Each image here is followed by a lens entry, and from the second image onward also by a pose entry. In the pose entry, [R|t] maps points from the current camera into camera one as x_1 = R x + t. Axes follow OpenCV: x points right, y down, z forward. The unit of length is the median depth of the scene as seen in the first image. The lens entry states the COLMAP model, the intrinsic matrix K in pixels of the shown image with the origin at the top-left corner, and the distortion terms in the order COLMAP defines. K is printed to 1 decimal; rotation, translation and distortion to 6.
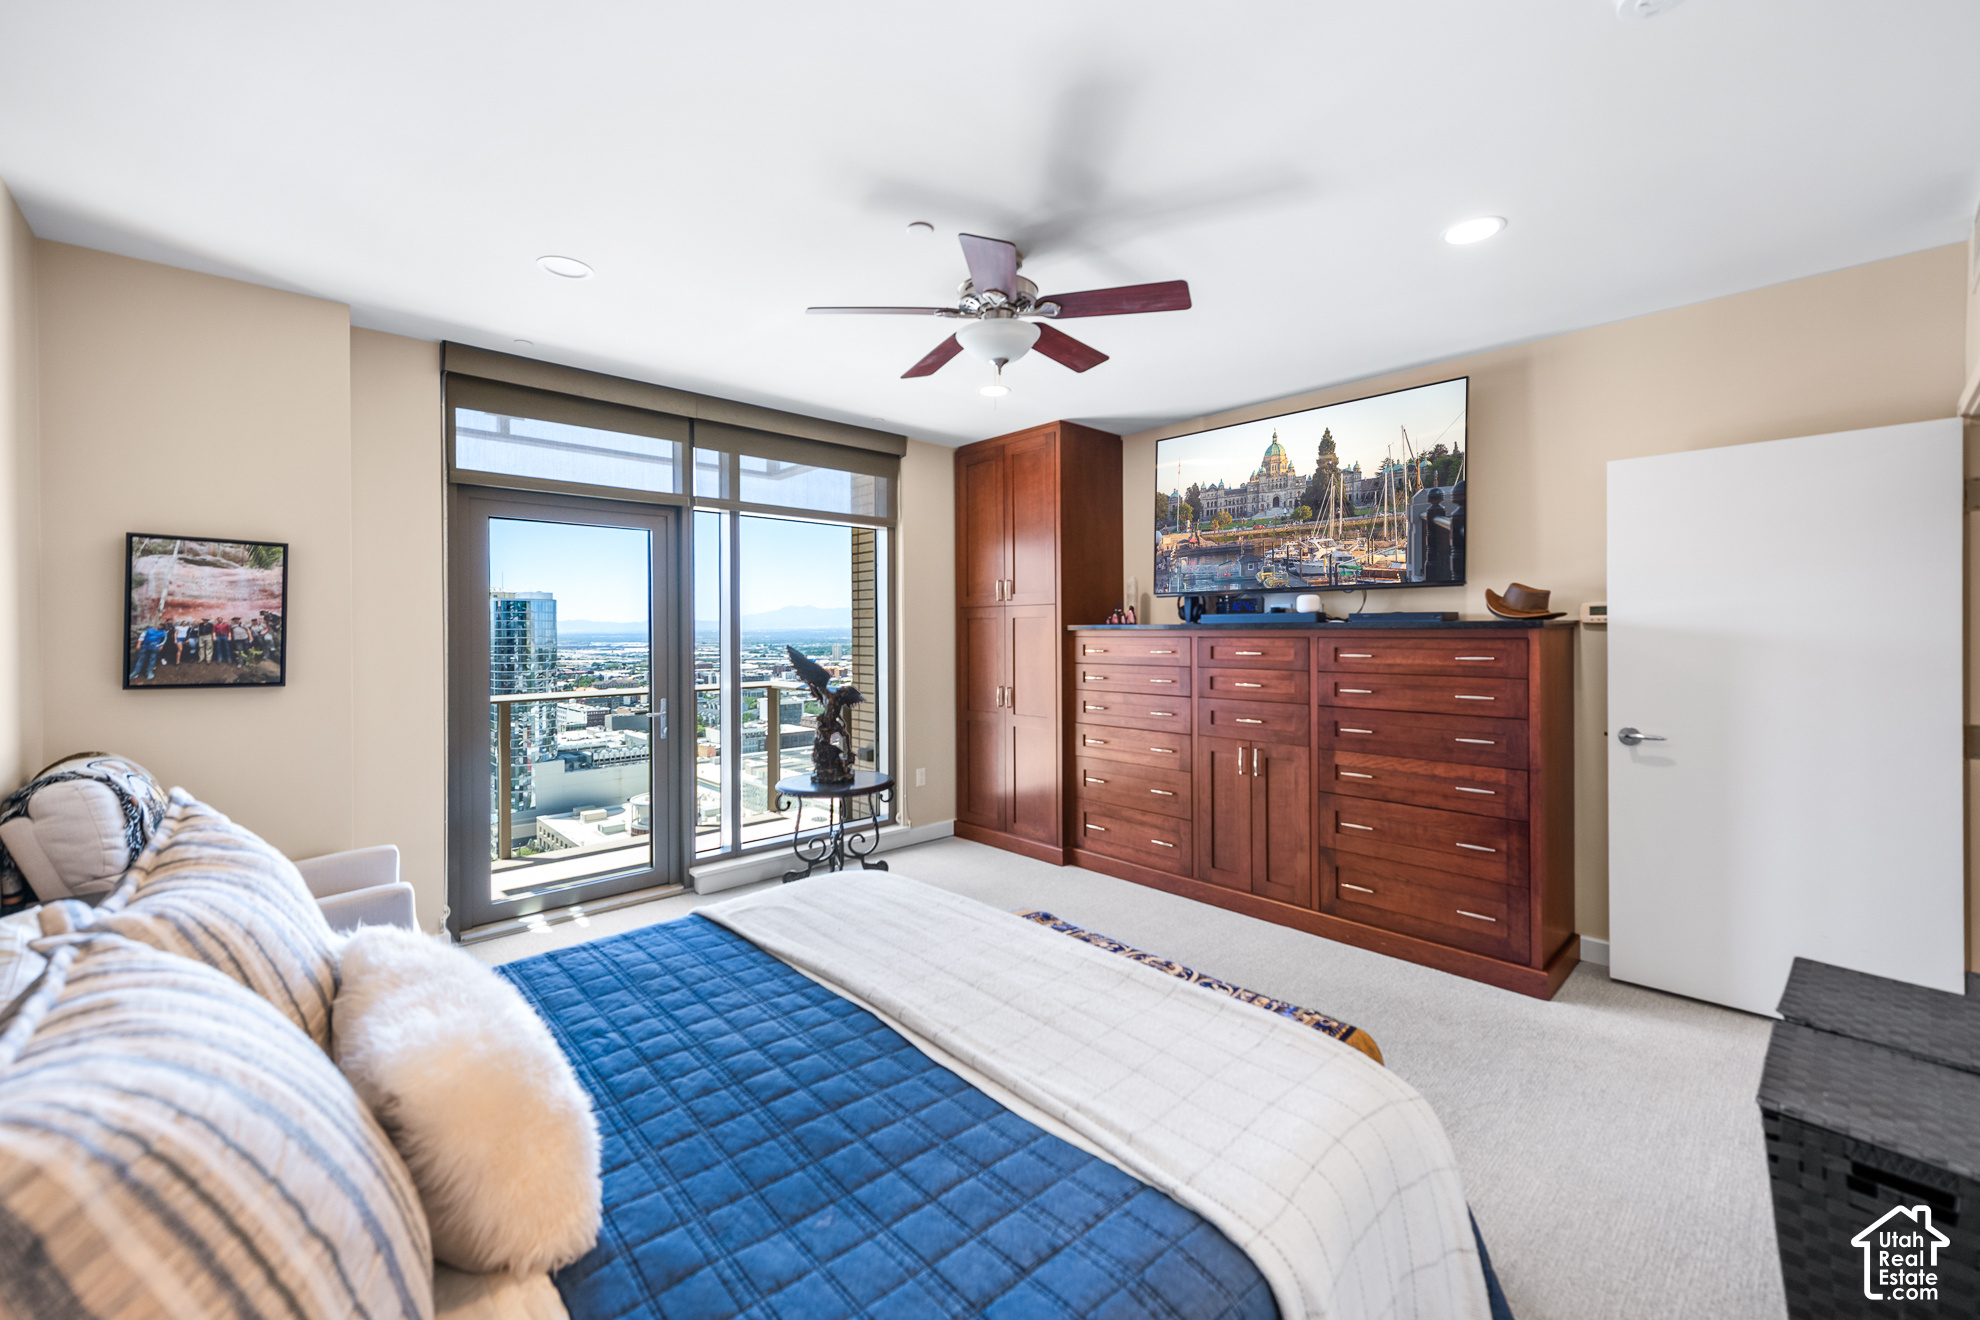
lens RADIAL K [[784.9, 0, 993.2], [0, 784.9, 642.6], [0, 0, 1]] dist [0.001880, -0.000128]
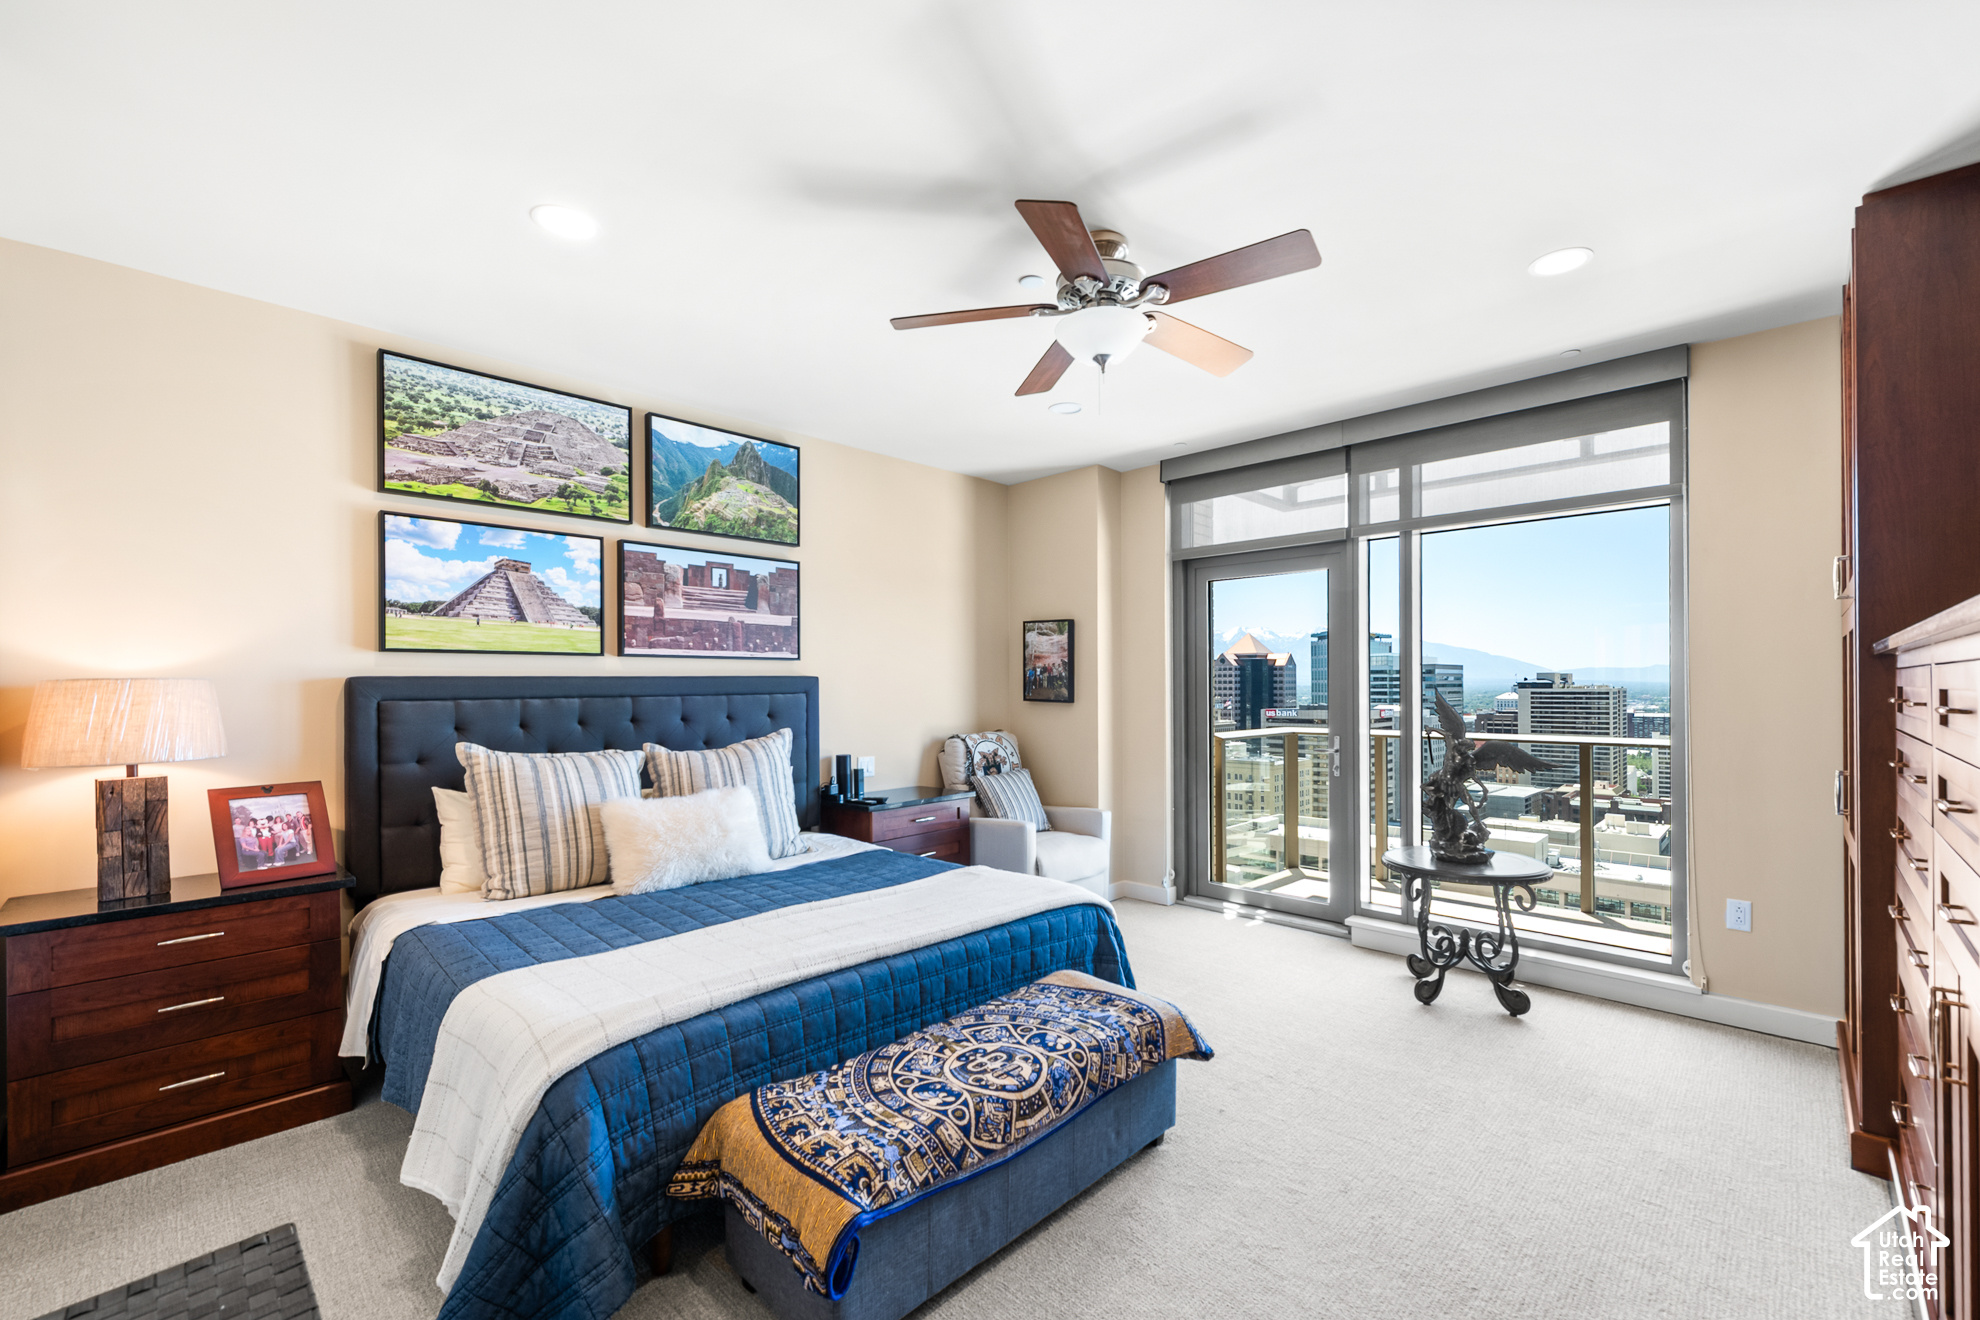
lens RADIAL K [[821.7, 0, 1036.5], [0, 821.7, 680.1], [0, 0, 1]] dist [-0.000791, -0.000160]
pose [[0.068959, 0.000822, -0.997619, 0.660333], [-0.010255, 0.999947, 0.000115, 0.005013], [0.997567, 0.010223, 0.068964, 0.610500]]
